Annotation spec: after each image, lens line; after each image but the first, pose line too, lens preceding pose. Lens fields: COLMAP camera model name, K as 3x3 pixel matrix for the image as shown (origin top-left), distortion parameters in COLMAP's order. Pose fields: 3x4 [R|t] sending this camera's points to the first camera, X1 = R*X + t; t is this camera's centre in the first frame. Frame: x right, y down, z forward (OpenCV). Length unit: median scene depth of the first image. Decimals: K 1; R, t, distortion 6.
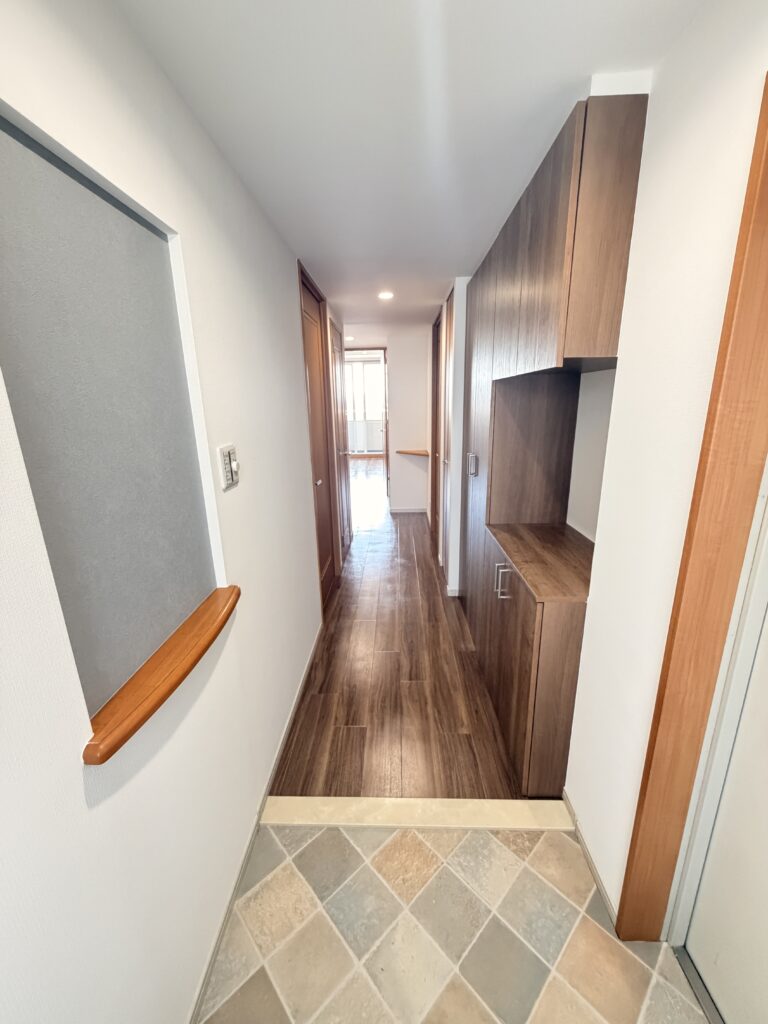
lens RADIAL K [[409.7, 0, 382.6], [0, 409.7, 511.1], [0, 0, 1]] dist [0.001774, 0.000064]
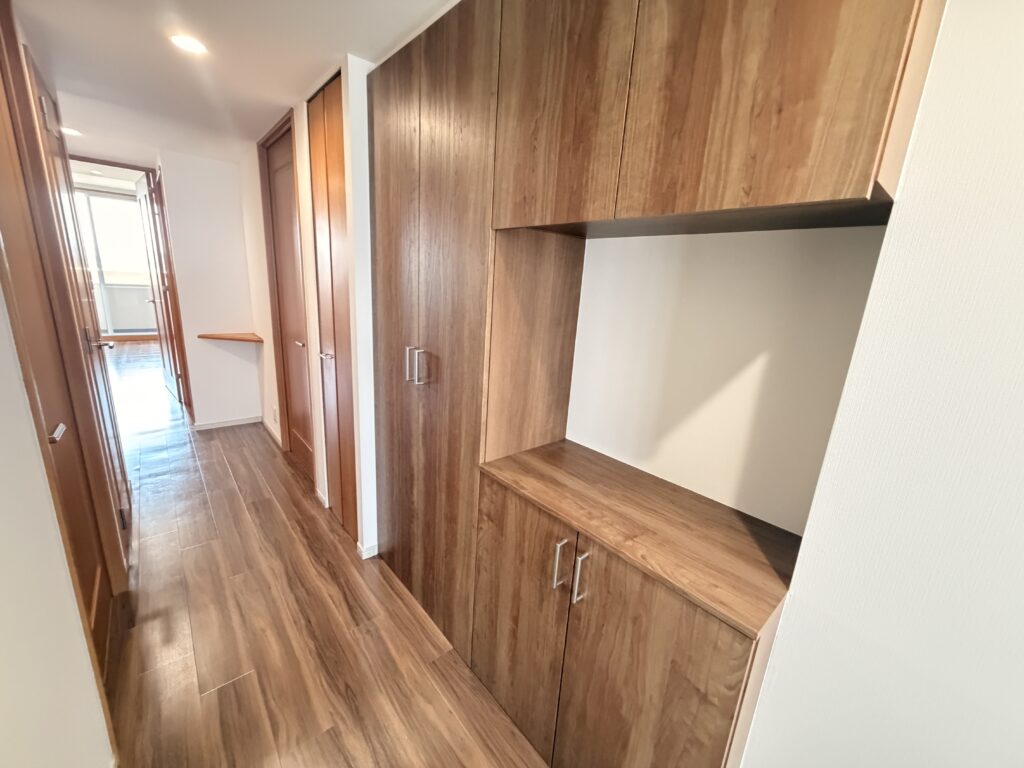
lens RADIAL K [[409.7, 0, 513.5], [0, 409.7, 387.4], [0, 0, 1]] dist [0.001774, 0.000064]
pose [[0.733304, -0.101766, 0.672242, -0.096774], [0.102368, 0.993989, 0.038806, -0.084955], [-0.672150, 0.040360, 0.739314, 0.416047]]
